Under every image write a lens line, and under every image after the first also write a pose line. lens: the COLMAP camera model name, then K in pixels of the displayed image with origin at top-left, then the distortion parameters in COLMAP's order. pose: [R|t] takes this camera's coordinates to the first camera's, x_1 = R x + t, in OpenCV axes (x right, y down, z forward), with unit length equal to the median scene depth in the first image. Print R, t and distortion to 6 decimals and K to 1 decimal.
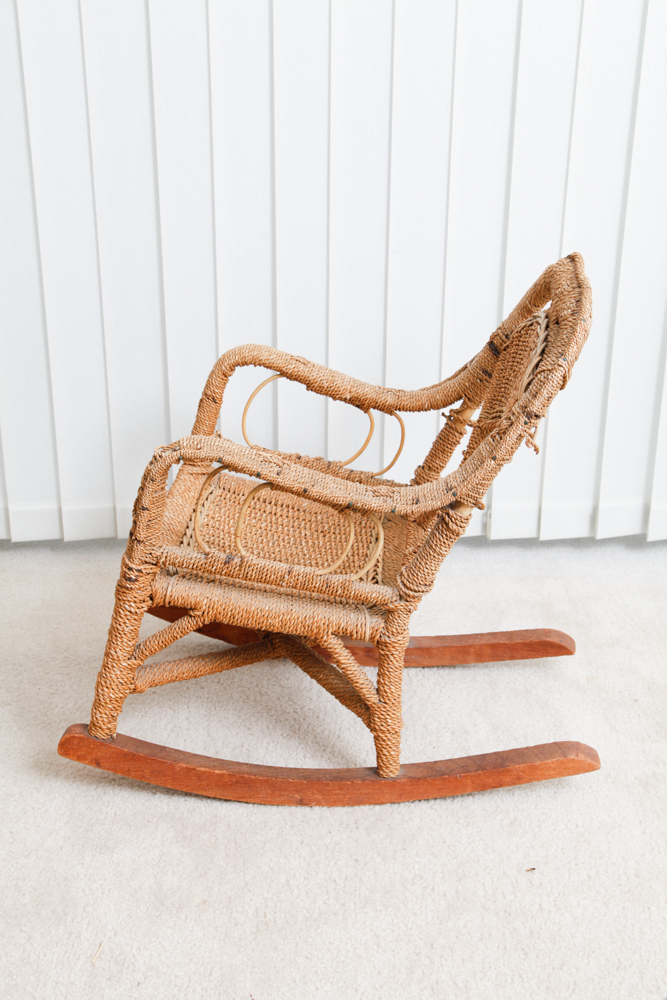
lens RADIAL K [[1404.8, 0, 331.6], [0, 1404.8, 564.0], [0, 0, 1]] dist [0.030562, 0.000000]
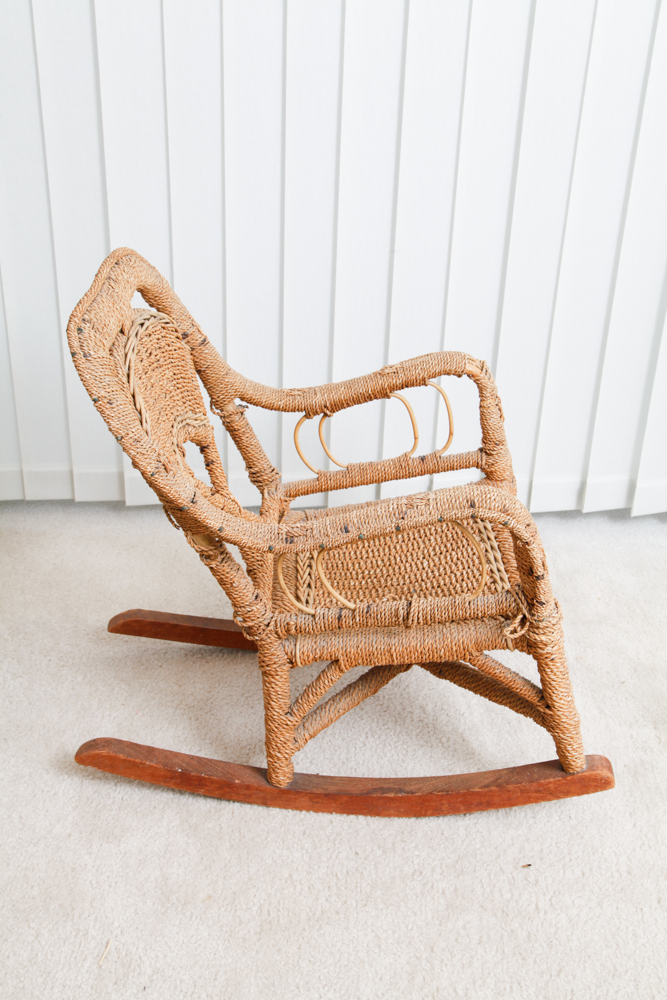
lens RADIAL K [[1178.2, 0, 321.1], [0, 1178.2, 530.8], [0, 0, 1]] dist [0.008100, 0.000000]
pose [[0.999694, 0.019590, 0.015117, -0.026492], [-0.020744, 0.996547, 0.080392, -0.092684], [-0.013490, -0.080681, 0.996649, 0.161751]]
